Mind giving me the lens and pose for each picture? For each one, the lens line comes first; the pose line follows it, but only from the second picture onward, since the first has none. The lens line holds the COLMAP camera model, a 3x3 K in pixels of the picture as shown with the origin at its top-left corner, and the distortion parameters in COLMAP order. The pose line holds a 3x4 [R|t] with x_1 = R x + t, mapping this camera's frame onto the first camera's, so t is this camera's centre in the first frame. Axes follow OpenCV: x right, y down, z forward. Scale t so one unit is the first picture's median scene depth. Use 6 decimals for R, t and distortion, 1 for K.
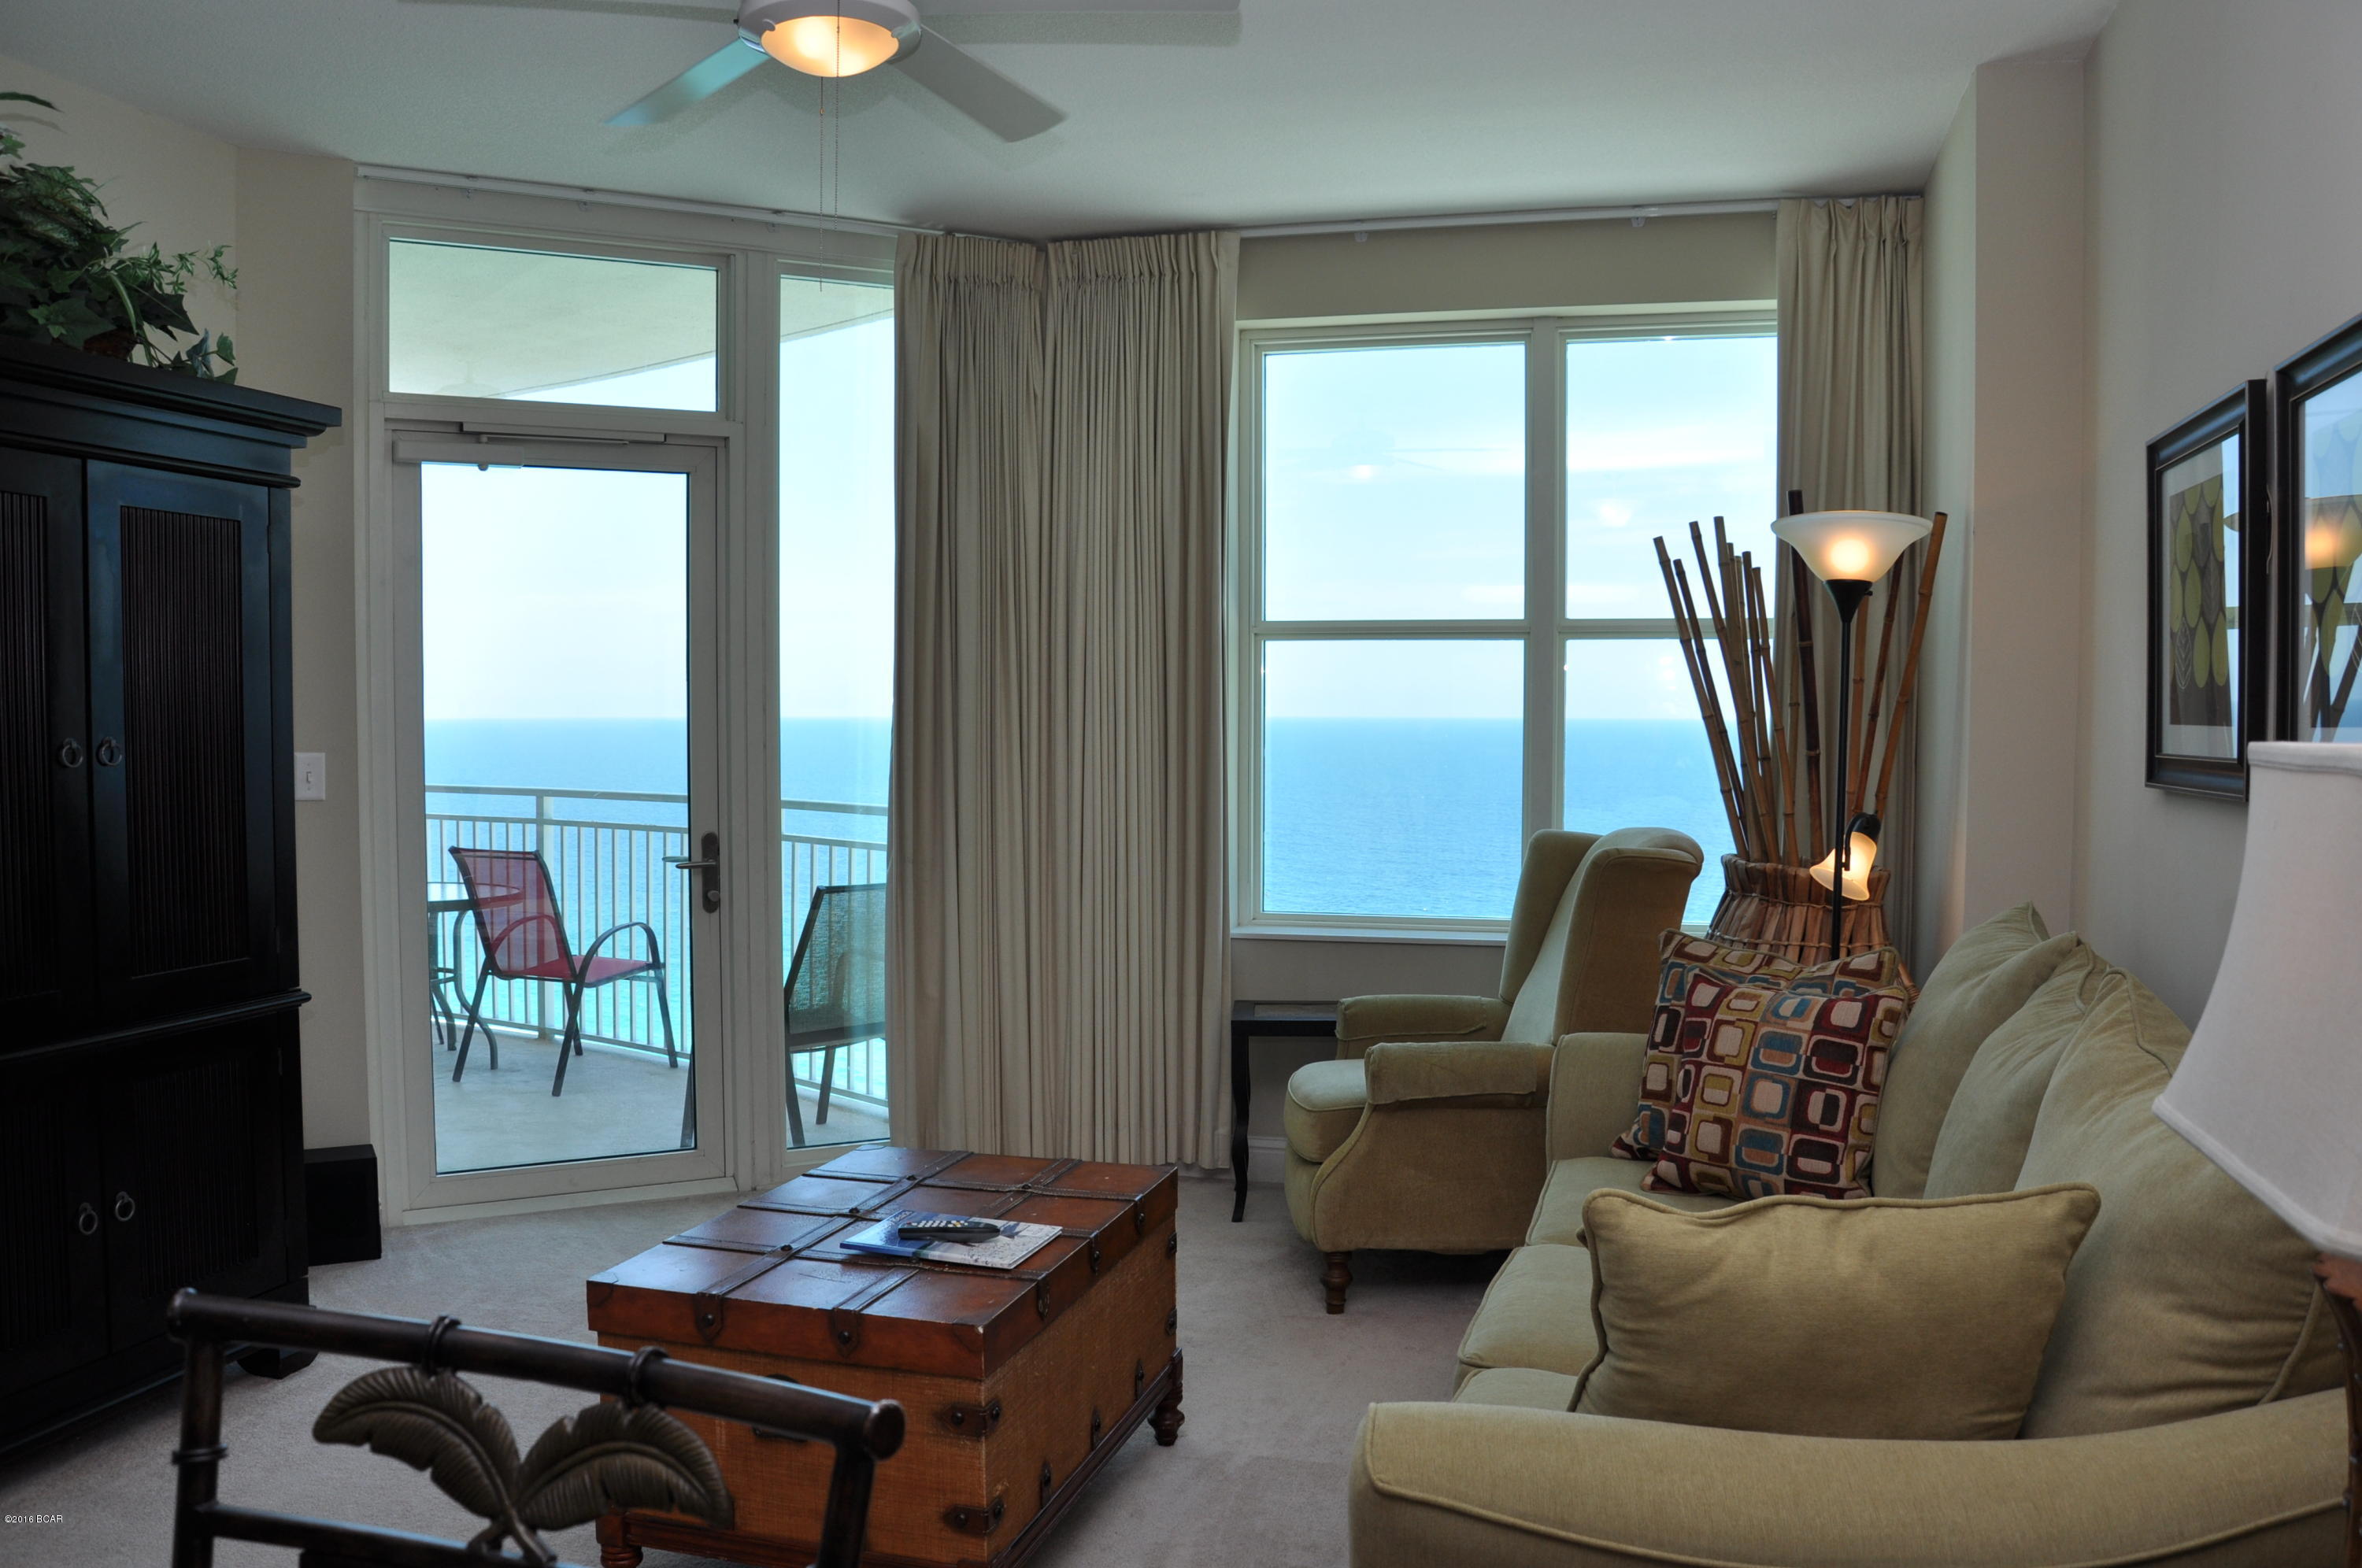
lens RADIAL K [[1856.5, 0, 1170.6], [0, 1856.5, 825.4], [0, 0, 1]] dist [-0.168101, 0.142452]
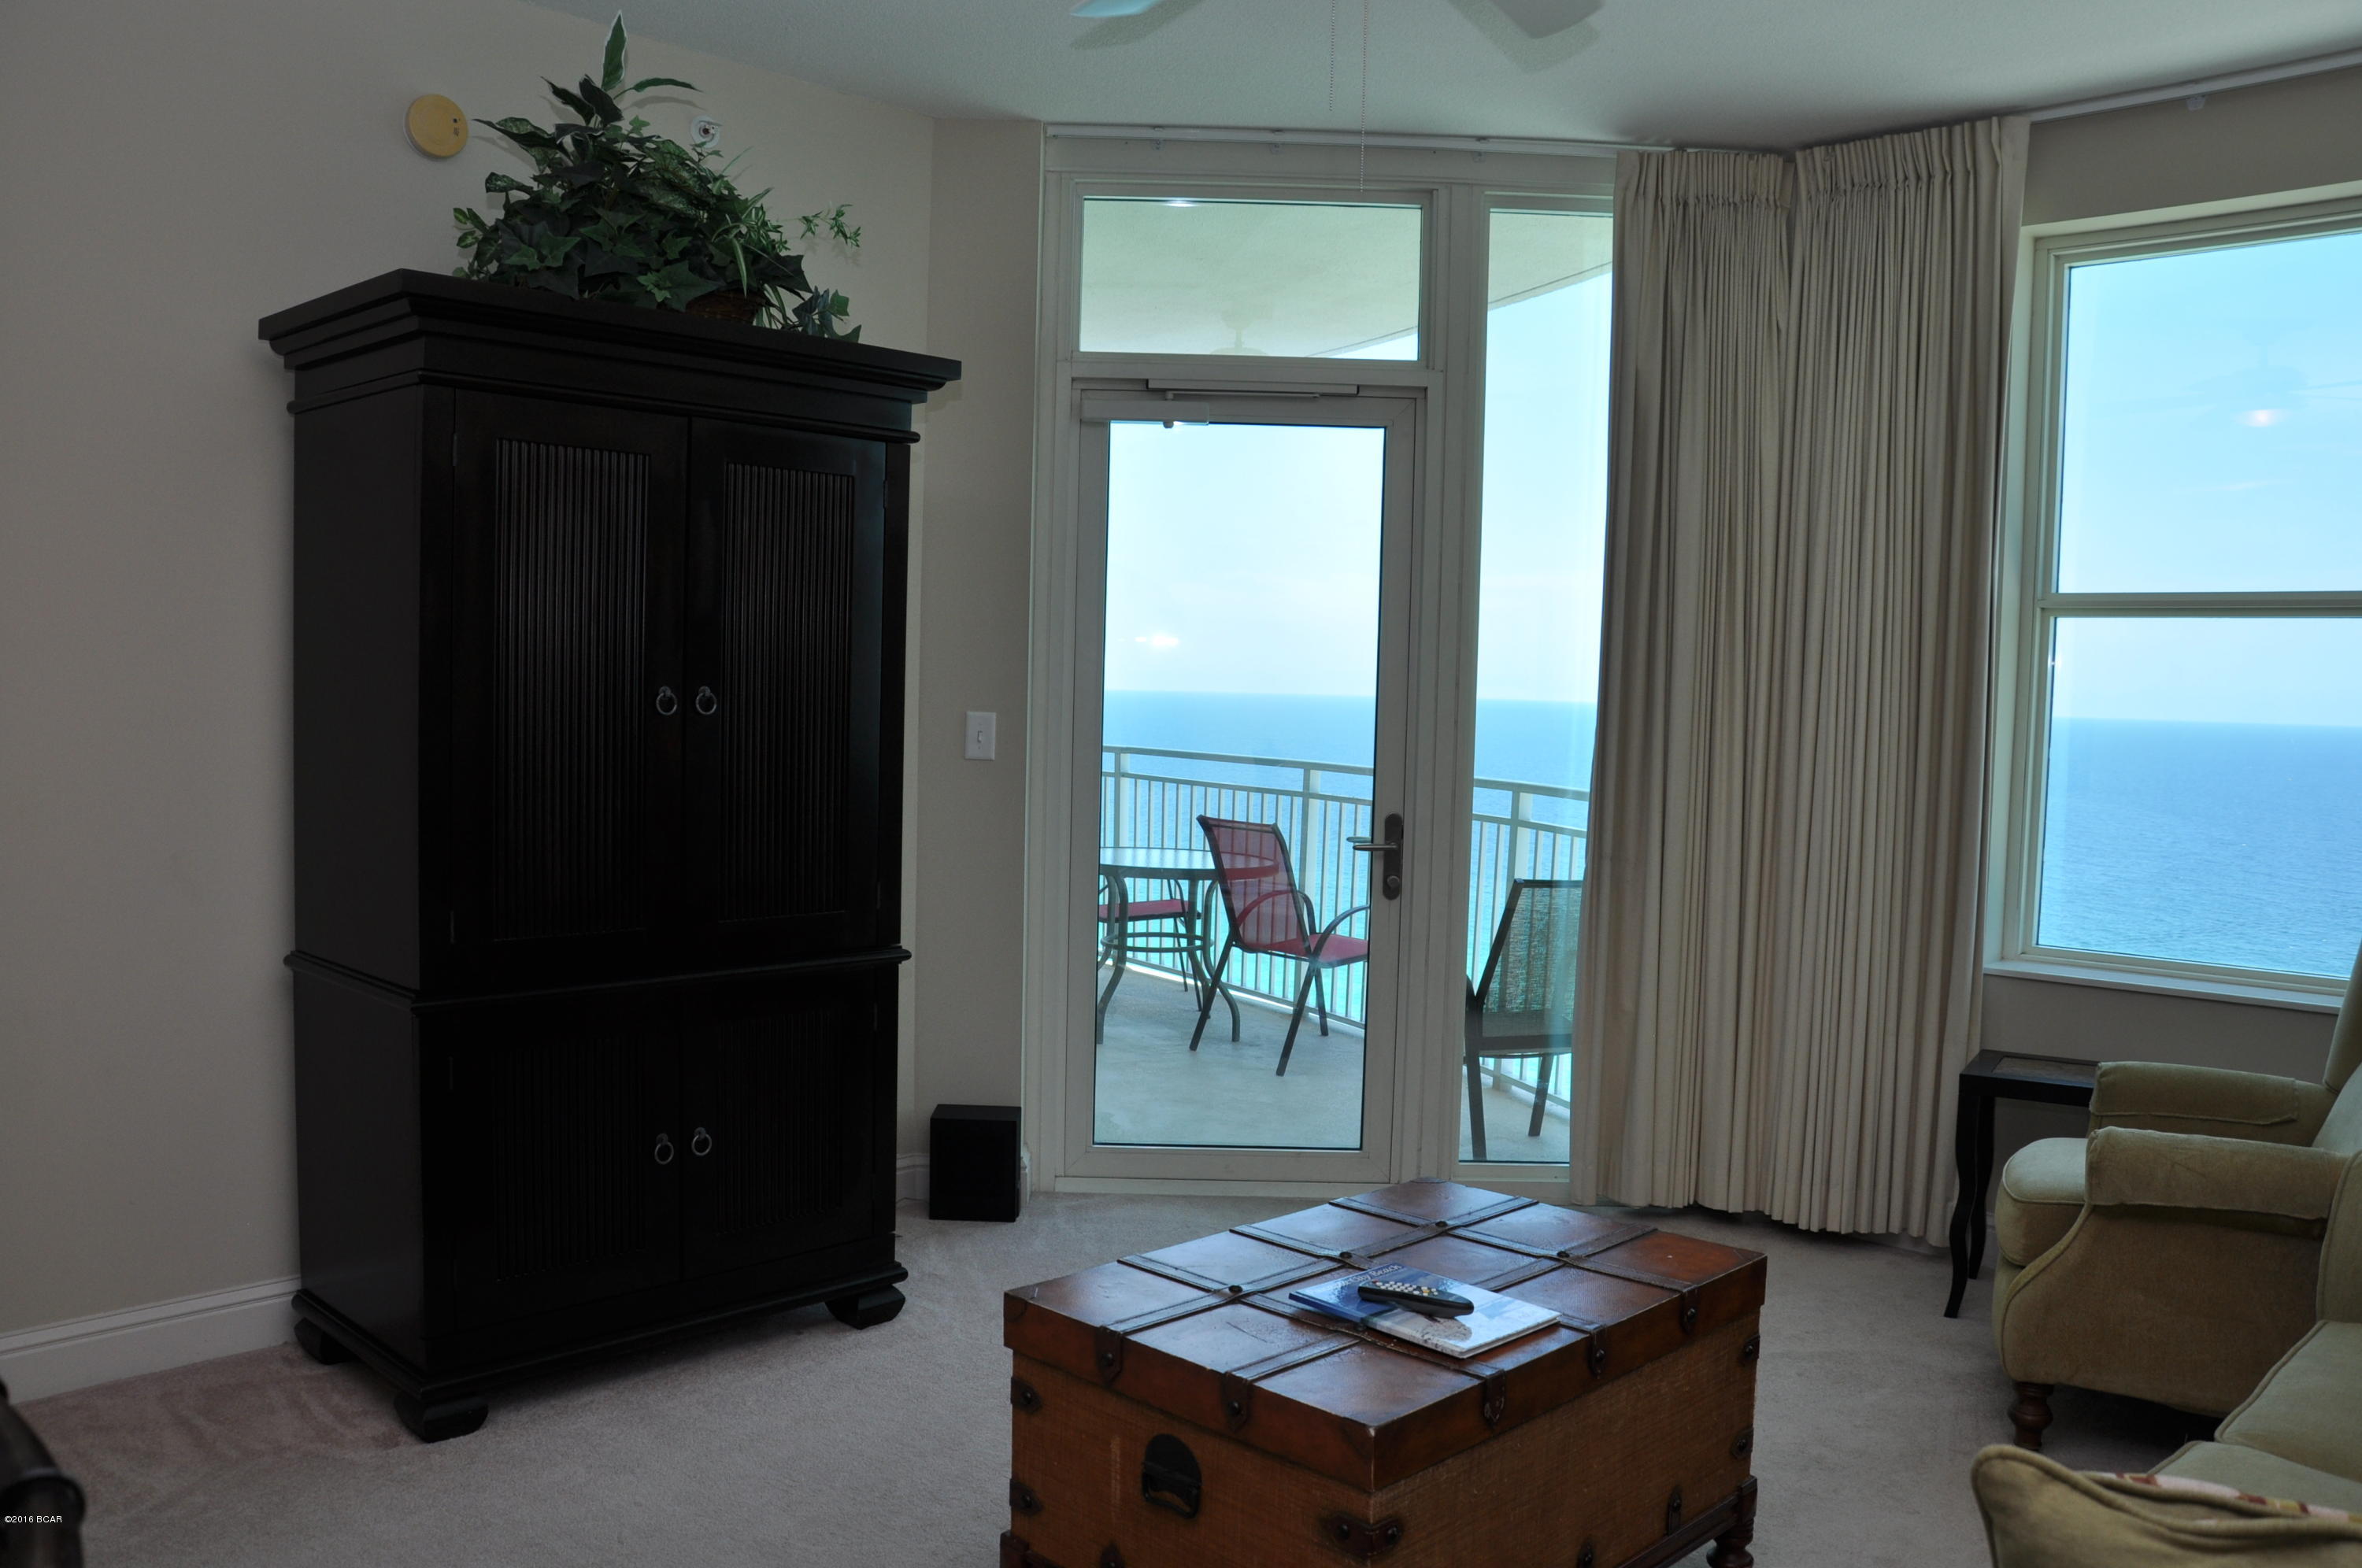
lens RADIAL K [[1865.6, 0, 1171.5], [0, 1865.6, 824.1], [0, 0, 1]] dist [-0.159781, 0.138230]
pose [[0.882785, 0.054962, -0.466551, 0.100690], [-0.051918, 0.998463, 0.019386, -0.003574], [0.466899, 0.007109, 0.884282, 0.127371]]
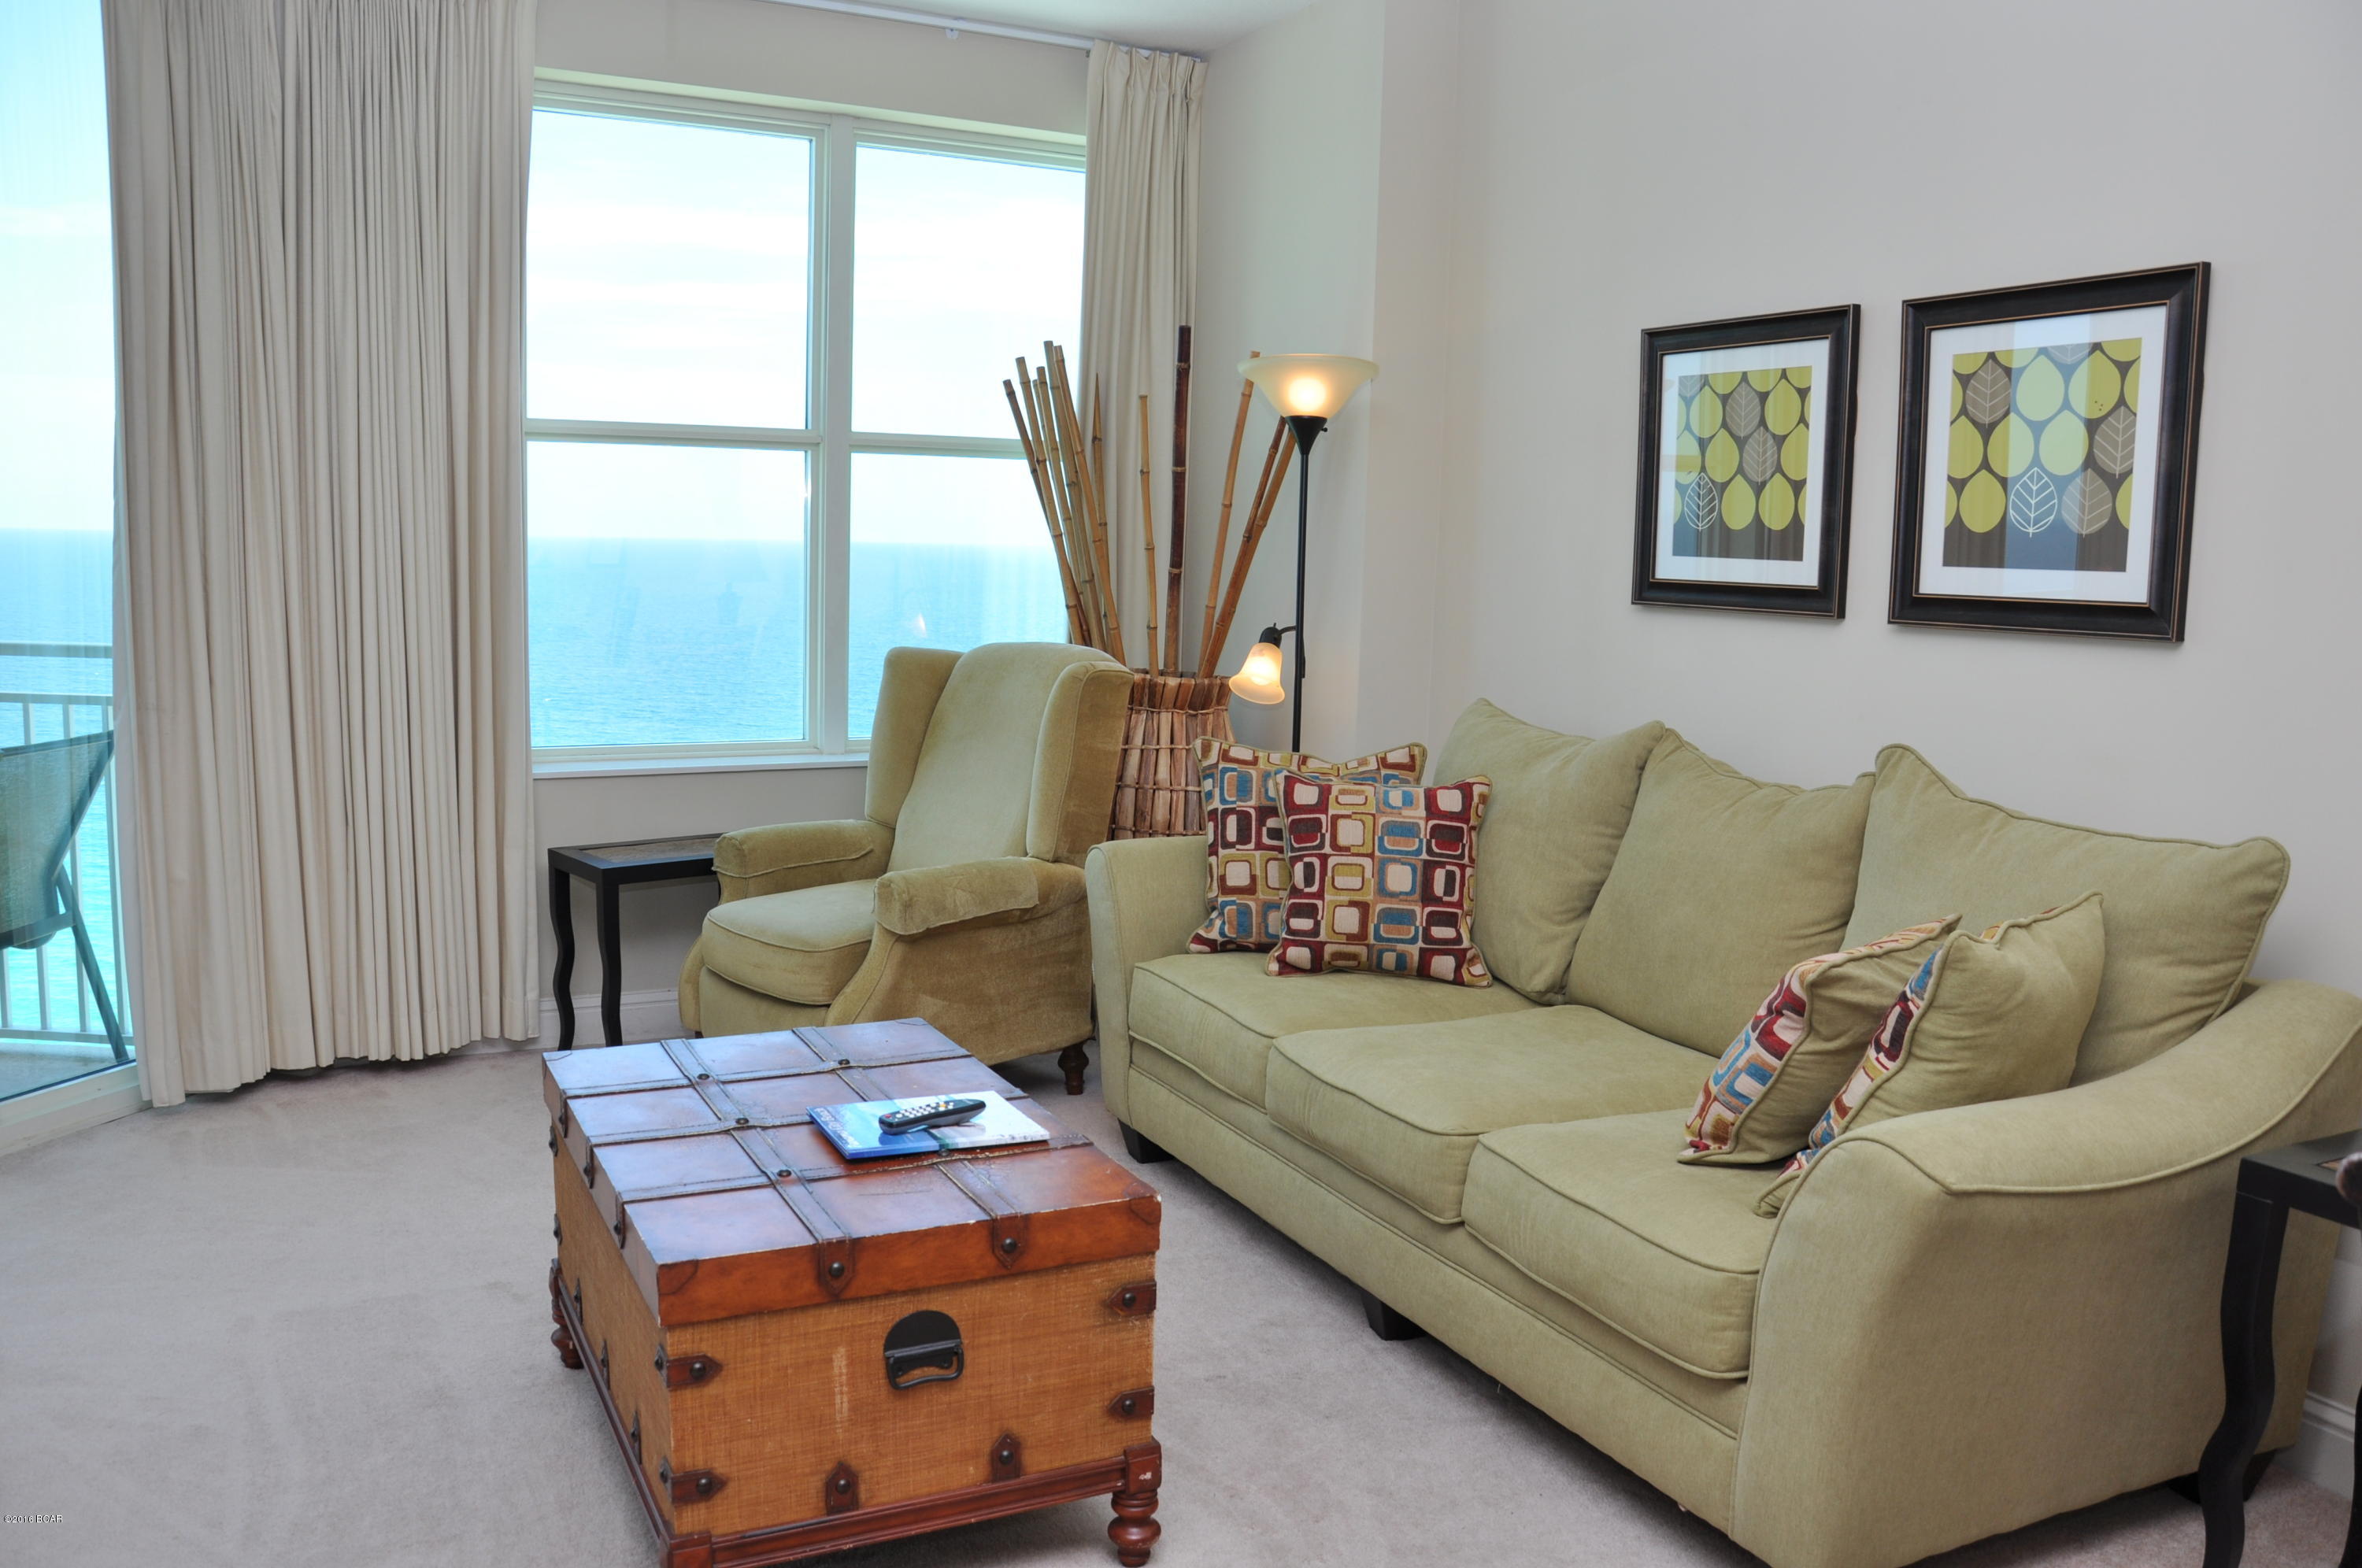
lens RADIAL K [[1865.6, 0, 1171.5], [0, 1865.6, 824.1], [0, 0, 1]] dist [-0.159781, 0.138230]
pose [[0.728616, -0.083502, 0.679814, -0.395384], [0.015104, 0.994258, 0.105937, -0.006865], [-0.684756, -0.066920, 0.725693, 0.178857]]
